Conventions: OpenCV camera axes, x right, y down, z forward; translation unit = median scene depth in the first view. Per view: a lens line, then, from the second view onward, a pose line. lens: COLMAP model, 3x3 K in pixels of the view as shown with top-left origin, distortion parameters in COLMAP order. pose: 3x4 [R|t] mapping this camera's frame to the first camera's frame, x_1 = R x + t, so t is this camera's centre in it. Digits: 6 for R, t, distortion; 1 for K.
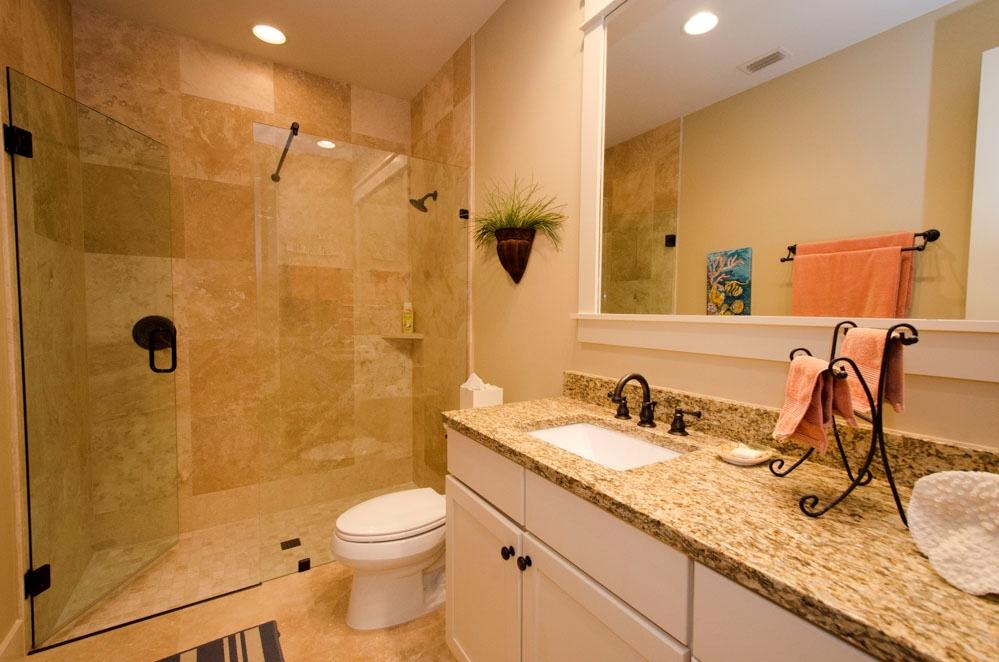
lens RADIAL K [[433.7, 0, 502.1], [0, 433.7, 326.6], [0, 0, 1]] dist [0.016079, -0.002603]
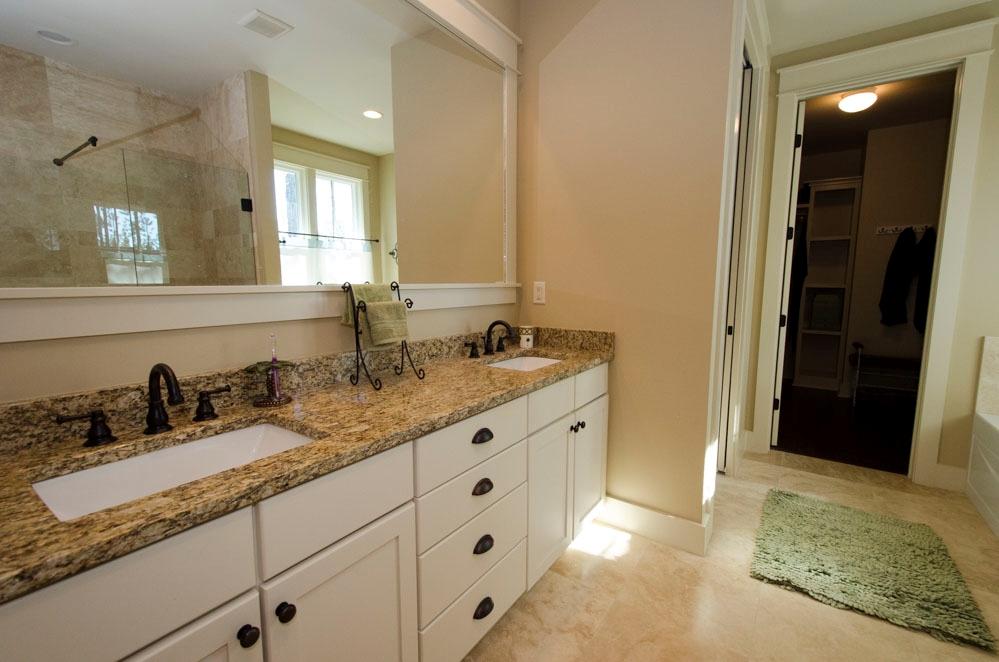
lens RADIAL K [[433.7, 0, 501.1], [0, 433.7, 334.3], [0, 0, 1]] dist [0.016079, -0.002603]
pose [[-0.381697, -0.127191, 0.915494, -0.703751], [0.040423, 0.987242, 0.154013, -0.044711], [-0.923403, 0.095793, -0.371685, 0.846739]]
